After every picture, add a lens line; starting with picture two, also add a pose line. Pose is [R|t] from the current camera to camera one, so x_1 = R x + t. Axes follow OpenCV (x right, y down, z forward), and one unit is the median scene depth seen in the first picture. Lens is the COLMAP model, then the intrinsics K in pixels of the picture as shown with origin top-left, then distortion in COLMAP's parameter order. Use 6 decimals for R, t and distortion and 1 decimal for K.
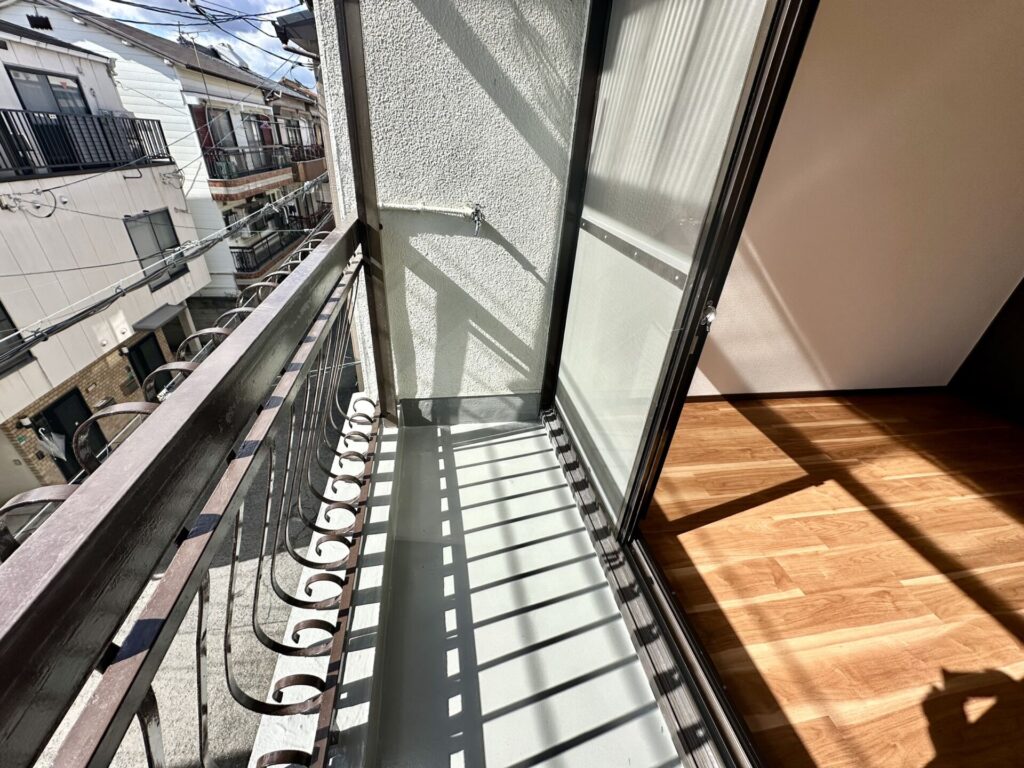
lens RADIAL K [[407.8, 0, 517.3], [0, 407.8, 379.4], [0, 0, 1]] dist [-0.003803, 0.000824]
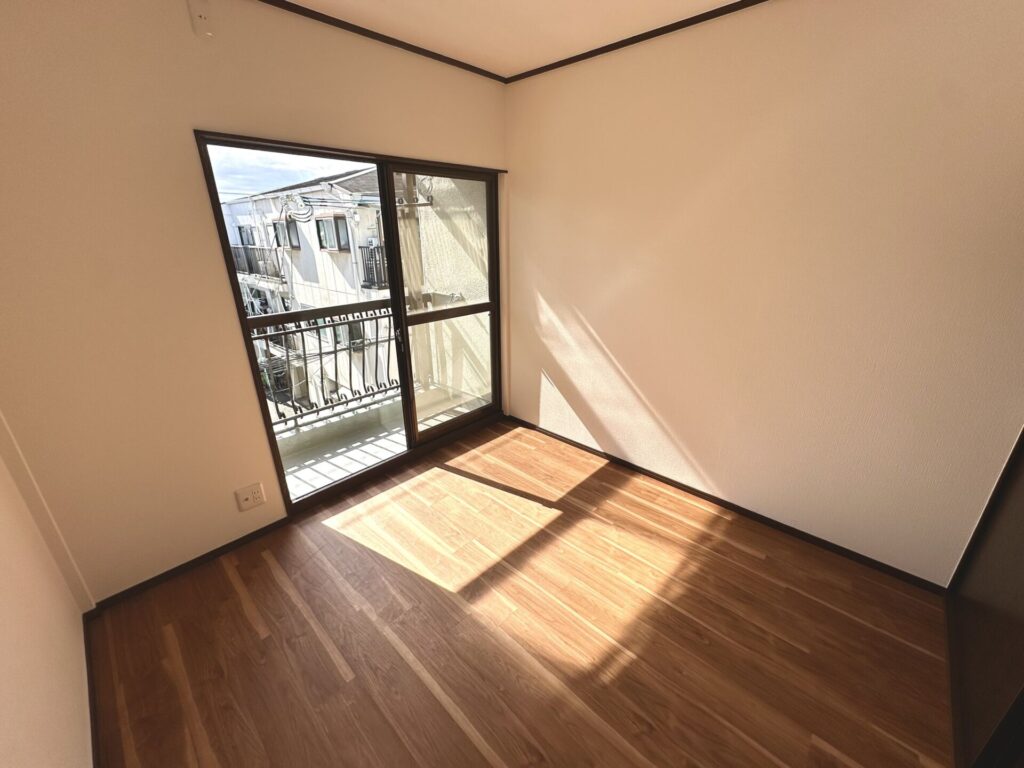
lens RADIAL K [[407.8, 0, 513.9], [0, 407.8, 376.8], [0, 0, 1]] dist [-0.003803, 0.000824]
pose [[0.591630, 0.195386, -0.782176, 1.543935], [-0.361860, 0.931327, -0.041064, -0.030153], [0.720438, 0.307333, 0.621704, 0.006848]]
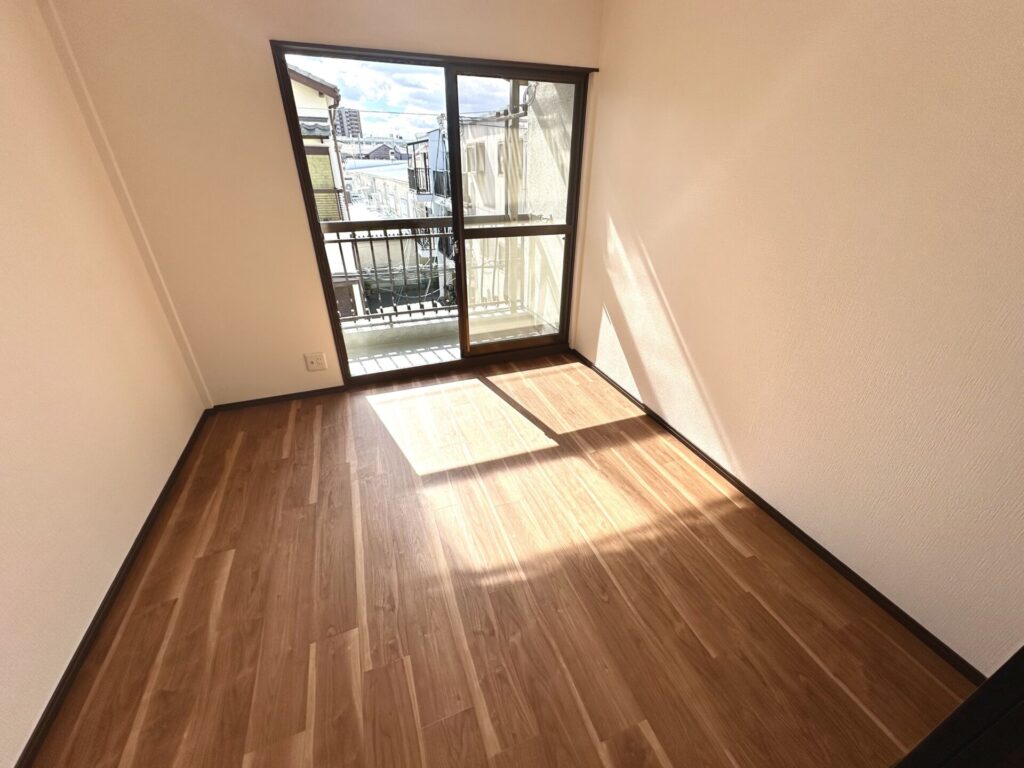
lens RADIAL K [[407.8, 0, 514.2], [0, 407.8, 378.8], [0, 0, 1]] dist [-0.003803, 0.000824]
pose [[0.185474, 0.395757, -0.899431, 1.731537], [-0.490921, 0.830219, 0.264069, -0.168671], [0.851232, 0.392572, 0.348269, 0.385255]]
